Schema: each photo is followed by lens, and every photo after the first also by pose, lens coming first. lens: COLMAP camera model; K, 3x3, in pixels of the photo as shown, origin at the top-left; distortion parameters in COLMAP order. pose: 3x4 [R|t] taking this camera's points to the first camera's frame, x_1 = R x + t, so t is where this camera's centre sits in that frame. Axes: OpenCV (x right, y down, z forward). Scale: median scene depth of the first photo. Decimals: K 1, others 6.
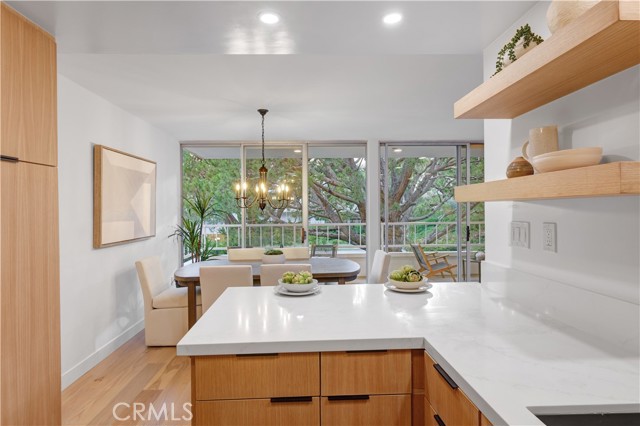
lens RADIAL K [[353.9, 0, 320.0], [0, 353.9, 213.0], [0, 0, 1]] dist [-0.000184, -0.000020]
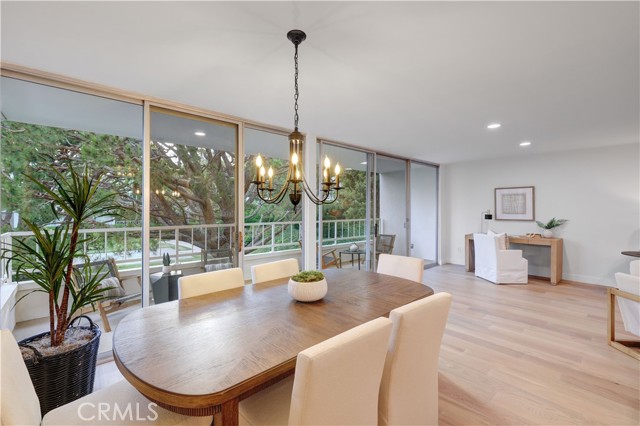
lens RADIAL K [[269.9, 0, 316.8], [0, 269.9, 210.1], [0, 0, 1]] dist [0.000899, 0.000129]
pose [[0.779018, 0.008414, 0.626945, -0.285052], [0.000228, 0.999906, -0.013703, 0.003676], [-0.627001, 0.010817, 0.778943, 0.439729]]
